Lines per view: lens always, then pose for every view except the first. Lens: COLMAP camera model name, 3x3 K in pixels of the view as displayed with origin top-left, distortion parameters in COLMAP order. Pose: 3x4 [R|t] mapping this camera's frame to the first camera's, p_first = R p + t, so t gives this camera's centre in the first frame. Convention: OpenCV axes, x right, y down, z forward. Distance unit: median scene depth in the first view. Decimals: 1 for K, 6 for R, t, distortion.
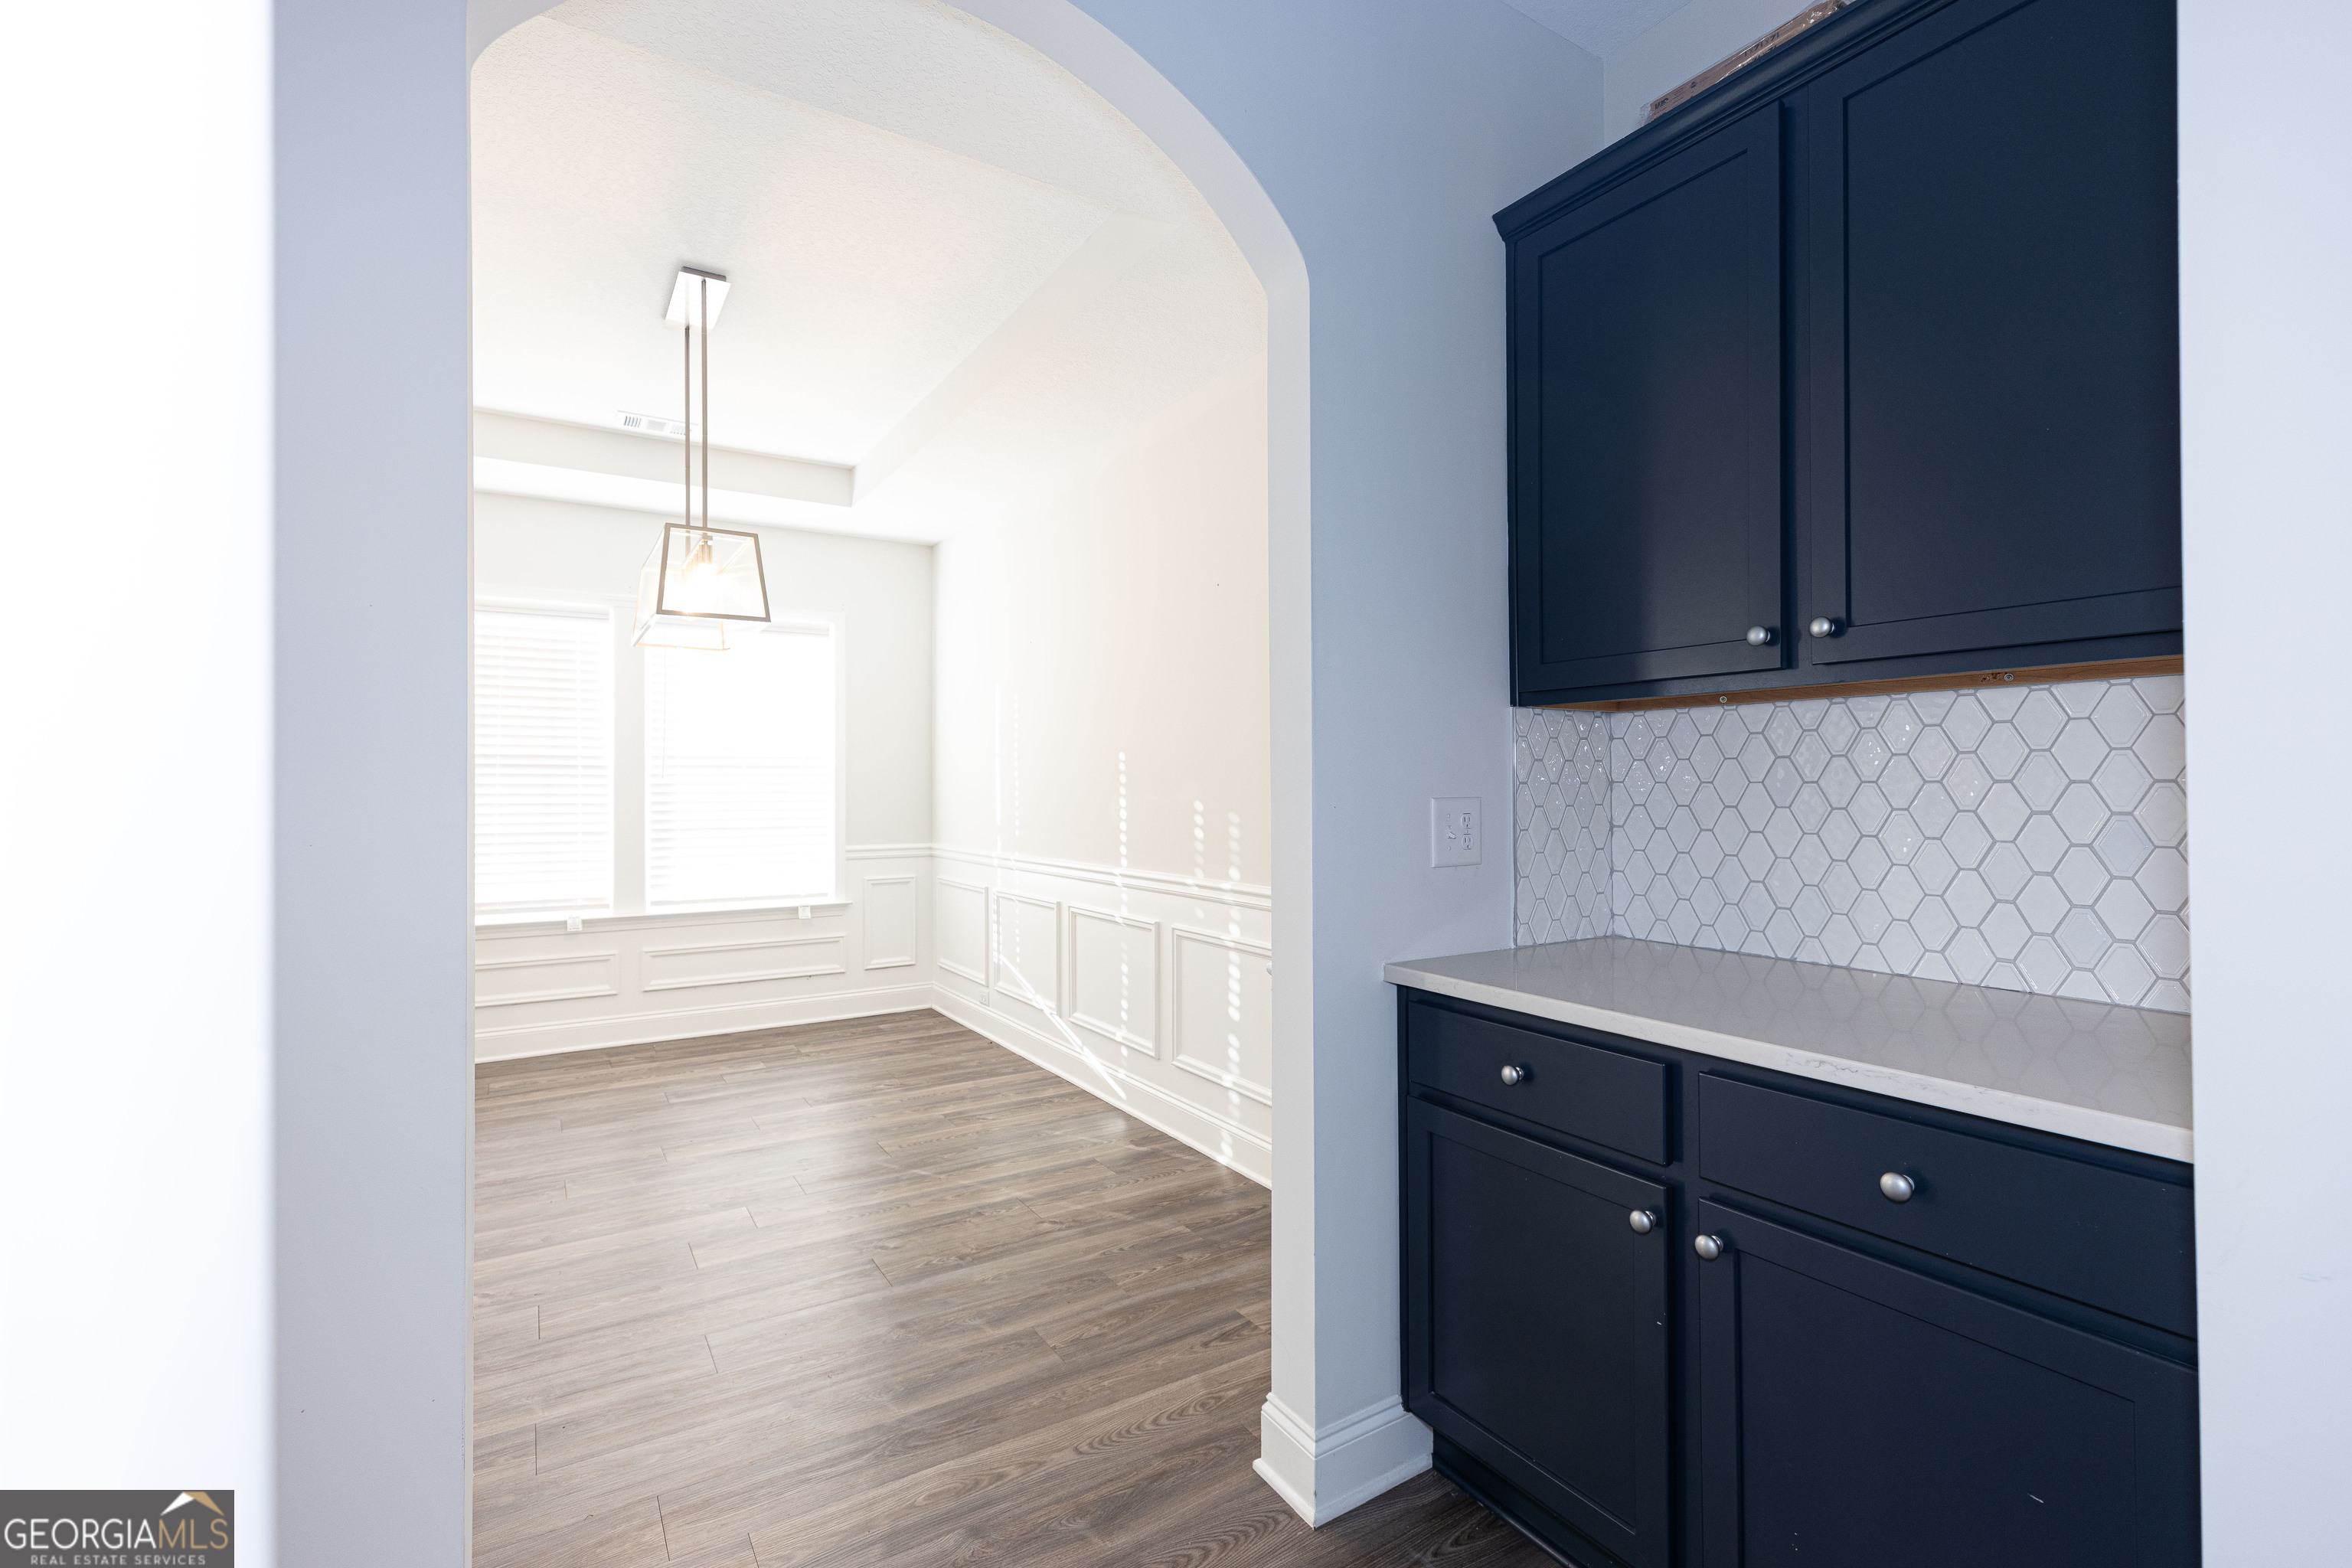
lens RADIAL K [[1057.8, 0, 1176.7], [0, 1057.8, 789.0], [0, 0, 1]] dist [0.003837, -0.000479]
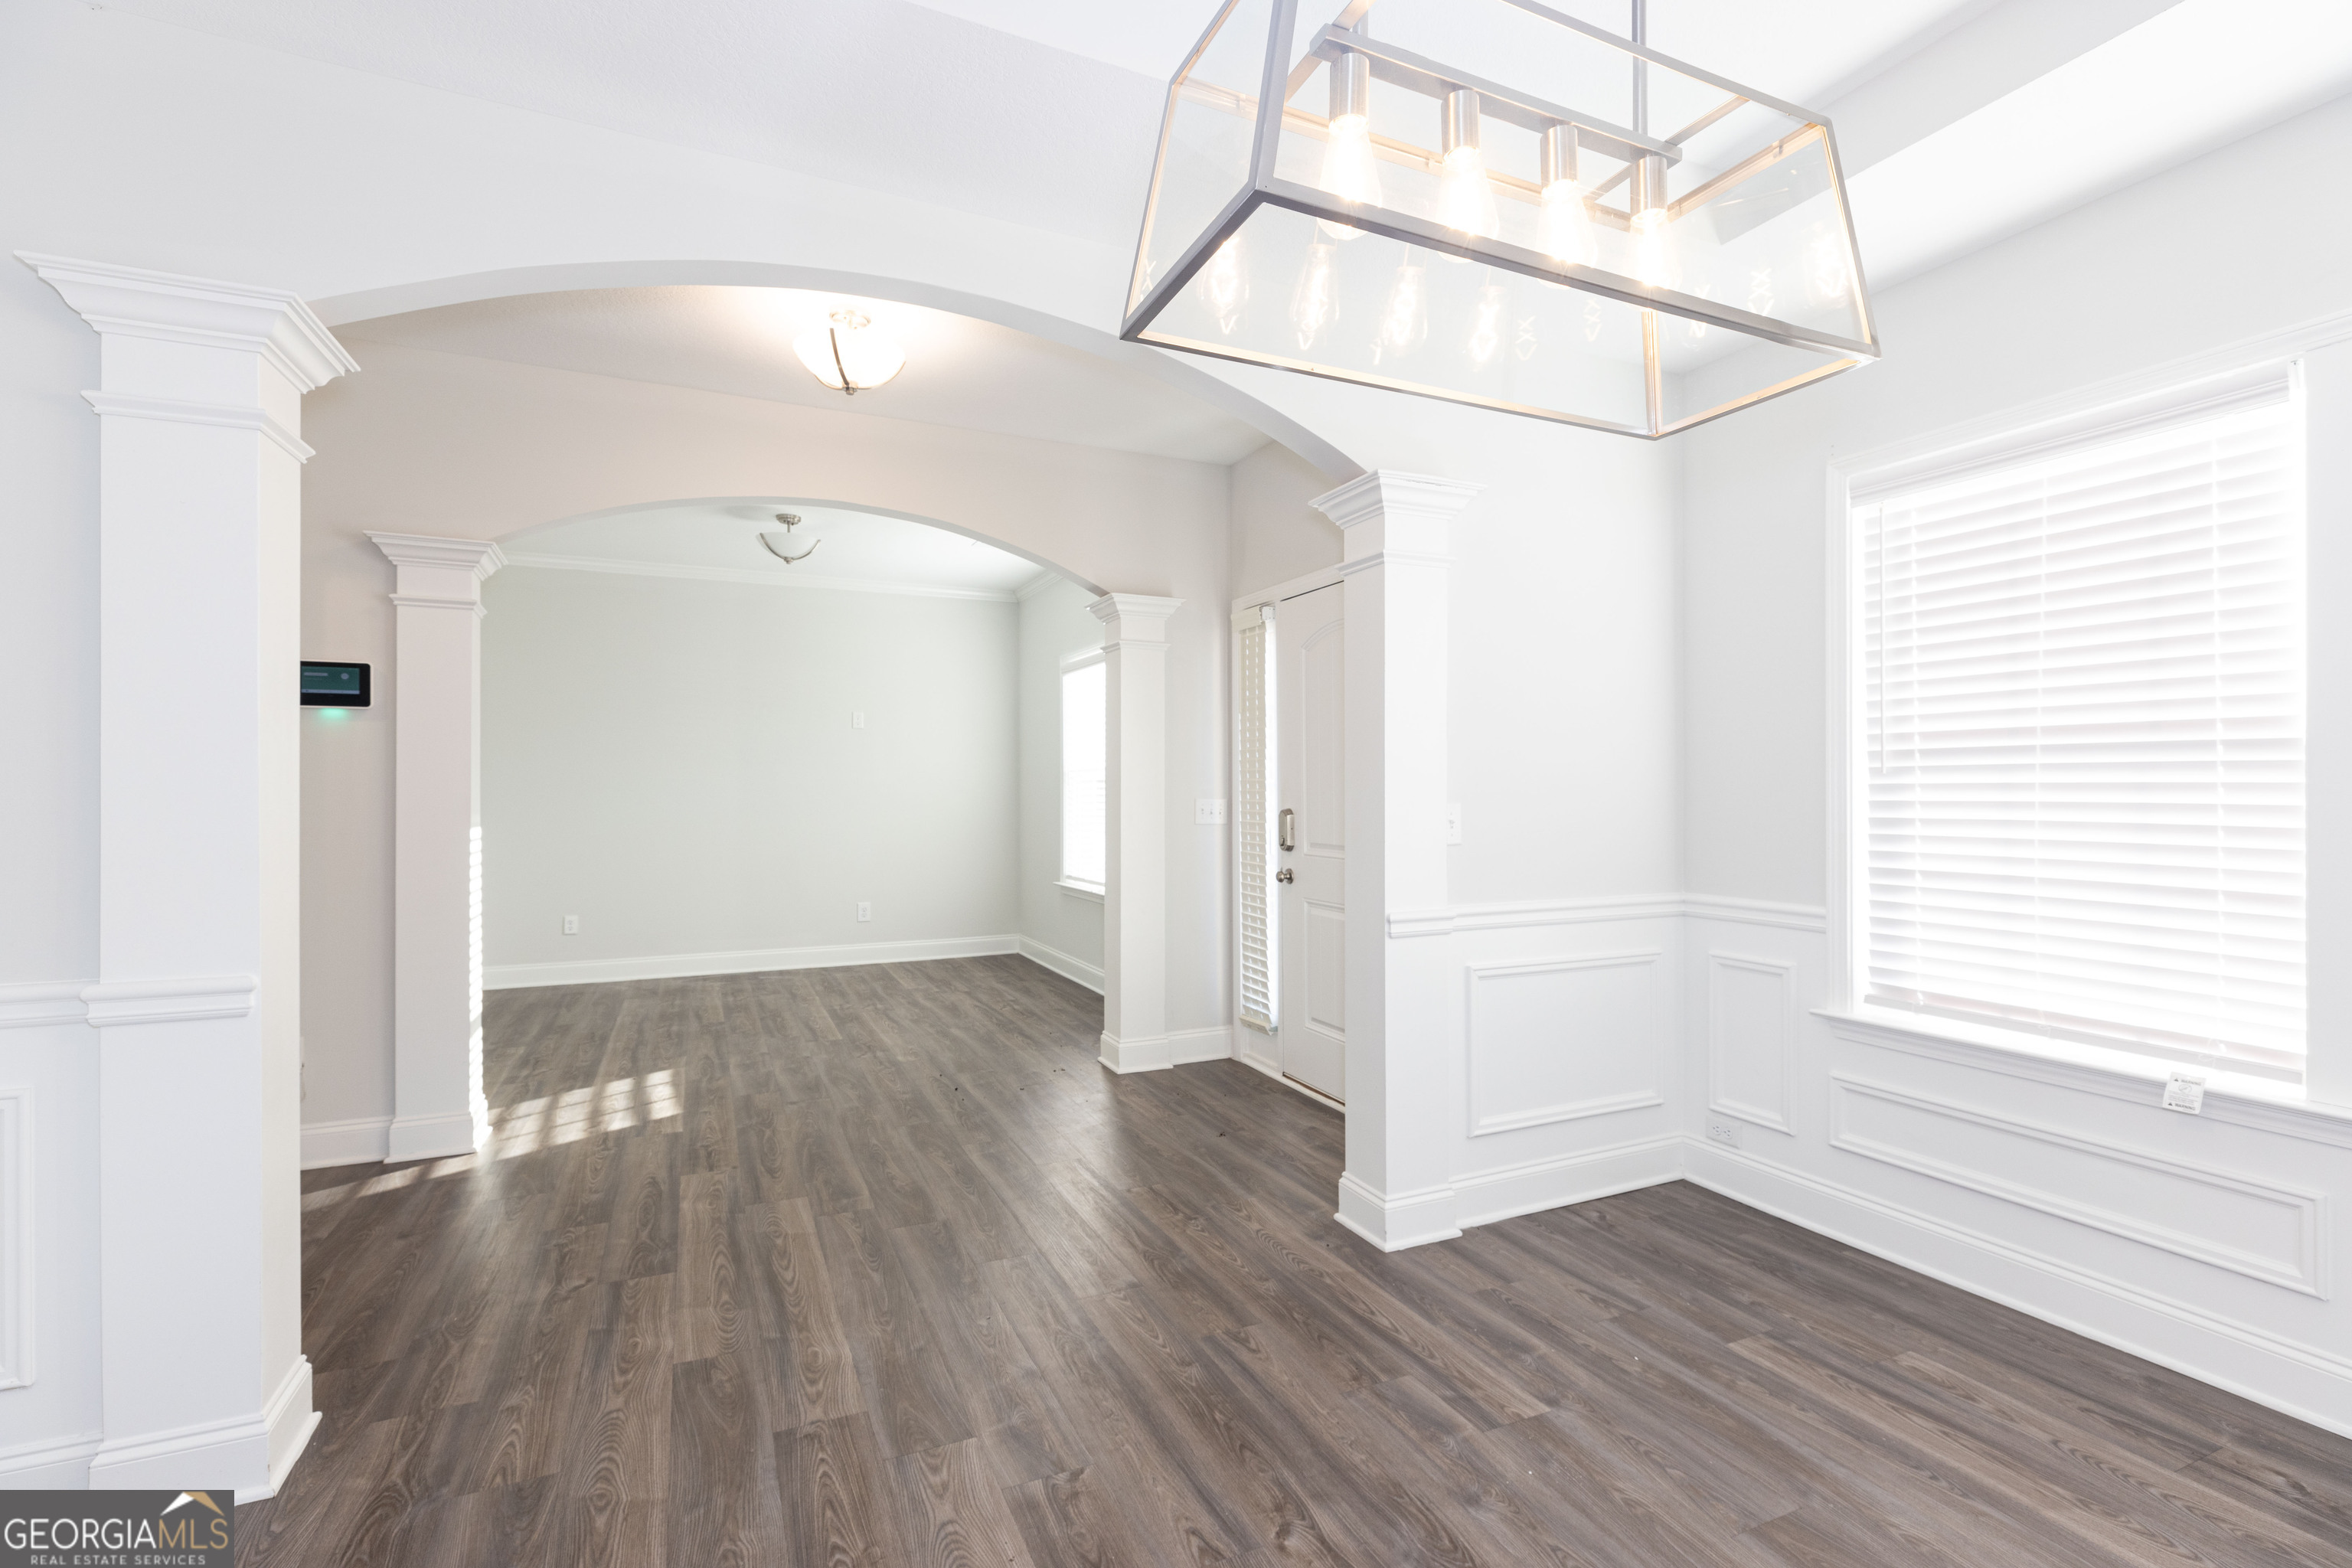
lens RADIAL K [[1044.6, 0, 1162.3], [0, 1044.6, 784.5], [0, 0, 1]] dist [0.002430, -0.000746]
pose [[-0.132389, -0.002276, -0.991195, -0.083431], [-0.001890, 0.999996, -0.002044, -0.003278], [0.991196, 0.001603, -0.132393, 0.734755]]
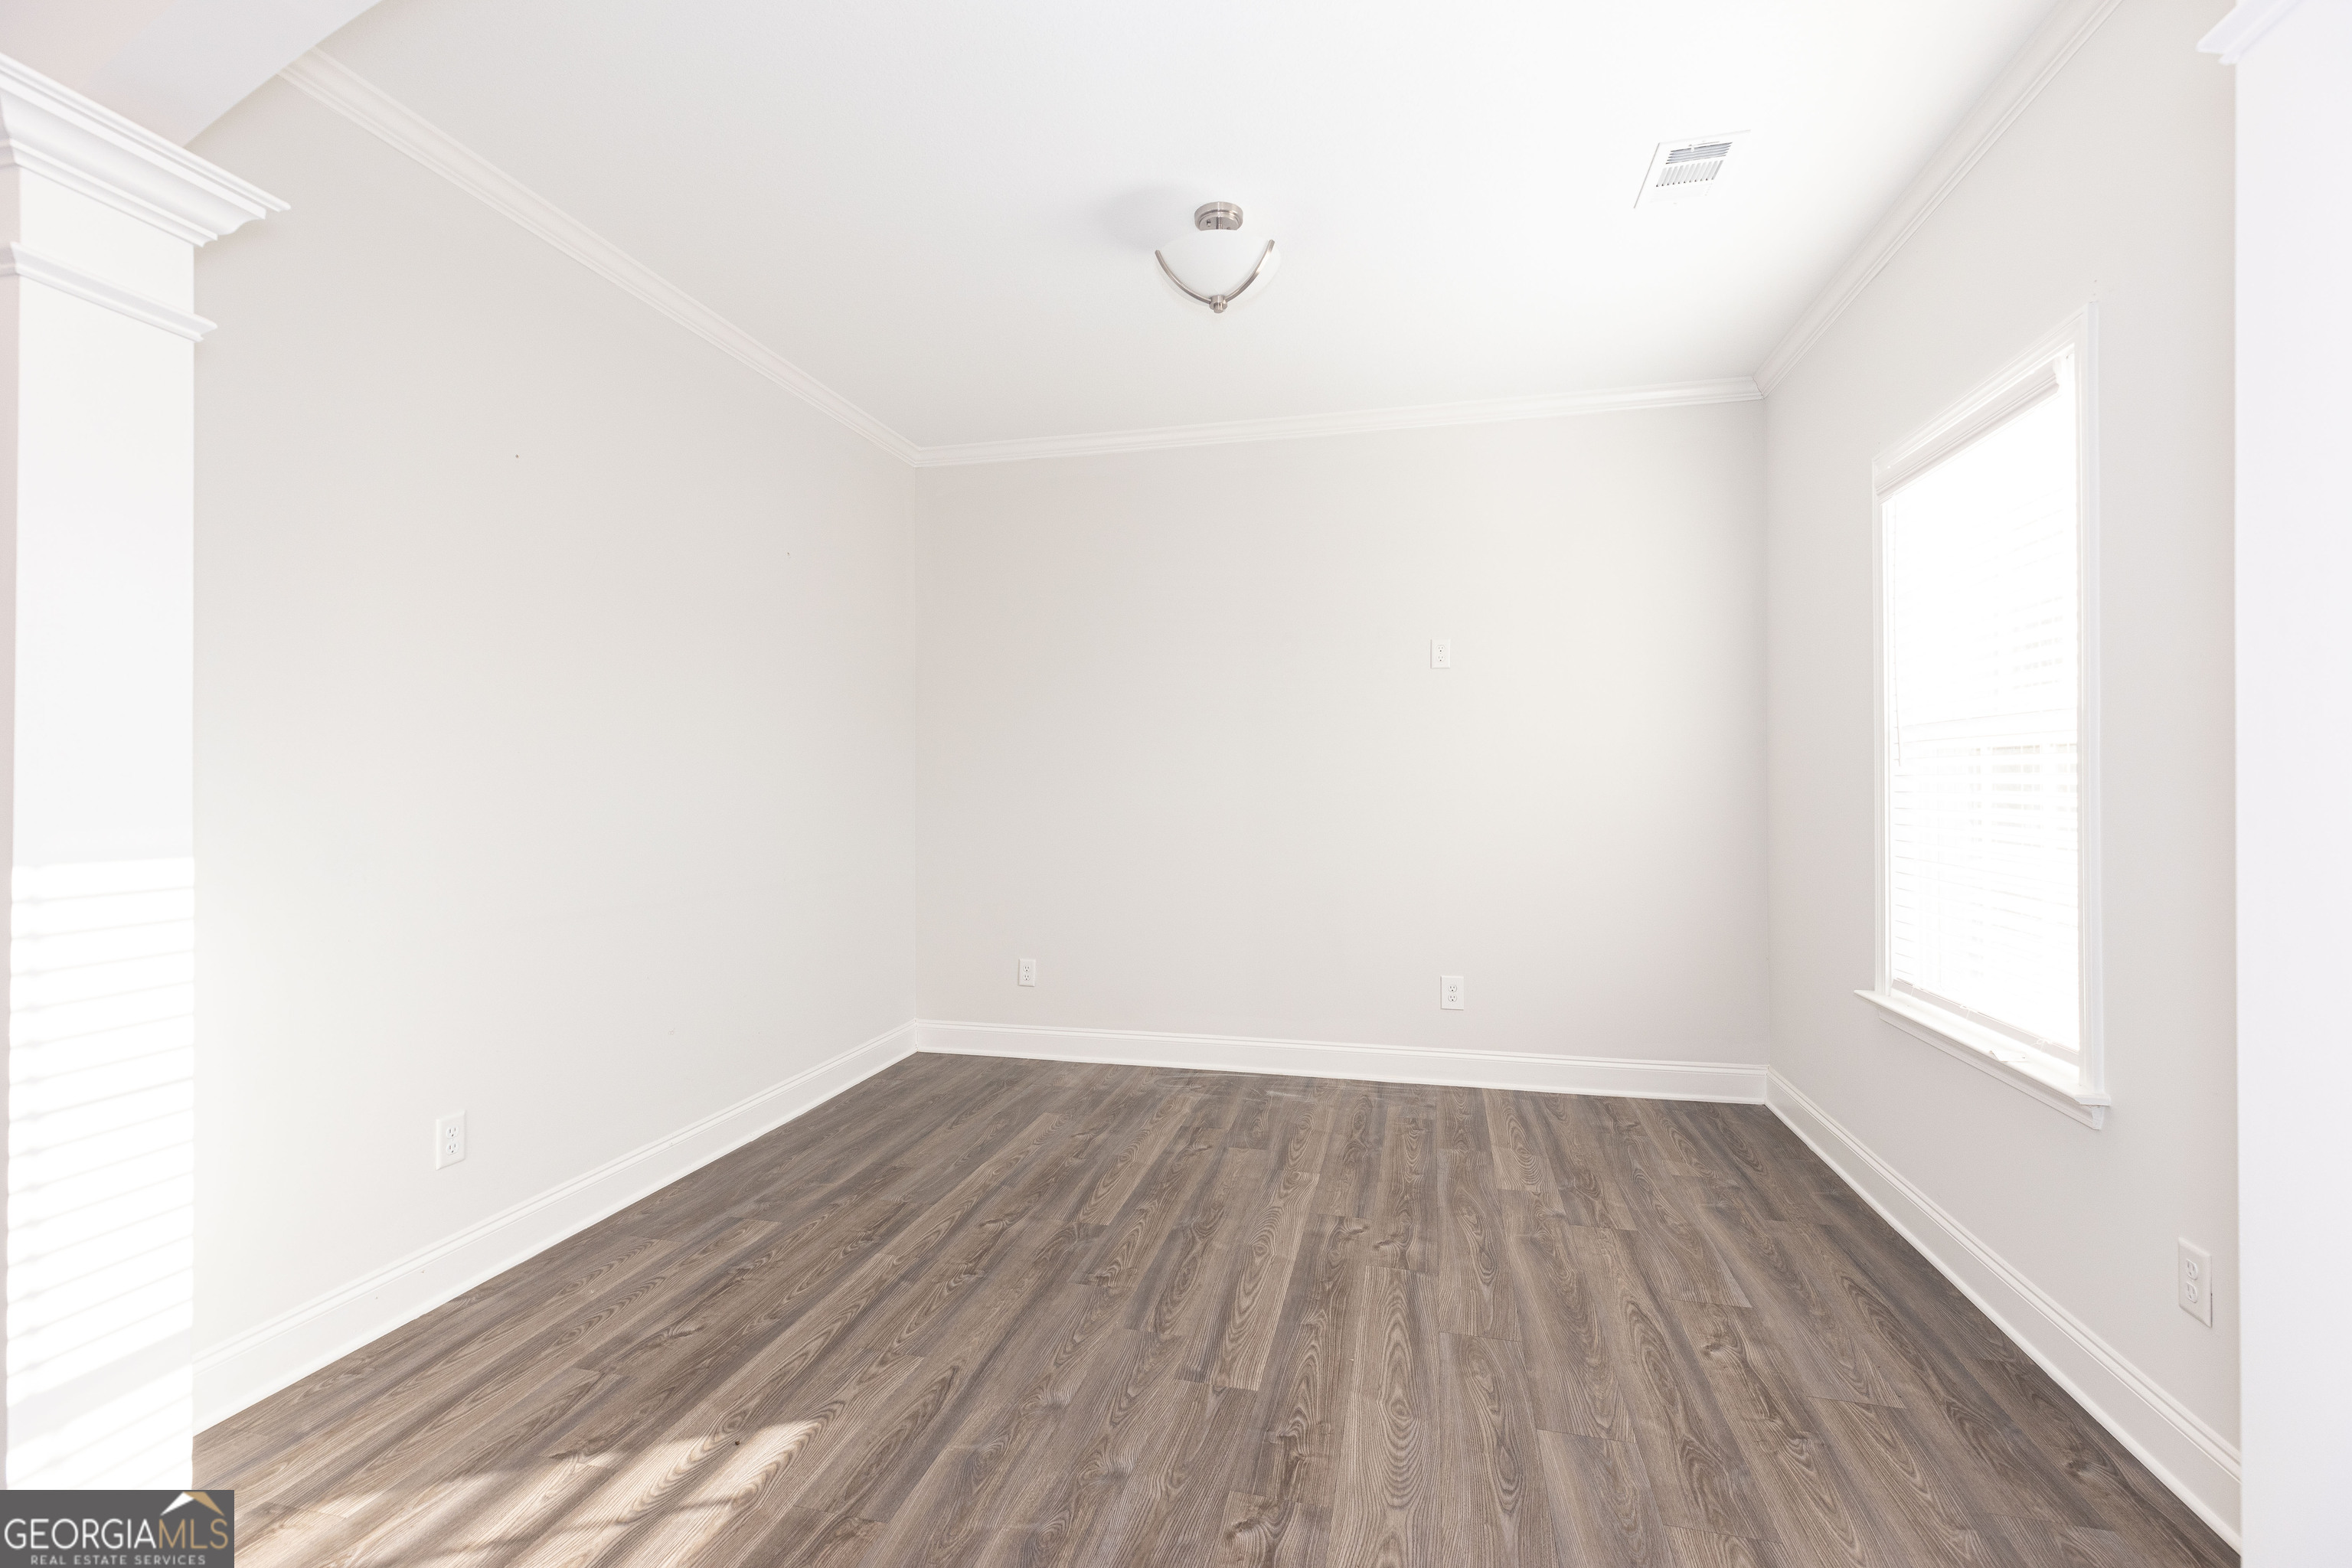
lens RADIAL K [[1037.9, 0, 1151.9], [0, 1037.9, 782.6], [0, 0, 1]] dist [0.001832, 0.000032]
pose [[-0.712459, 0.005143, -0.701695, -0.895076], [0.001302, 0.999981, 0.006007, 0.002556], [0.701712, 0.003366, -0.712453, 0.506592]]
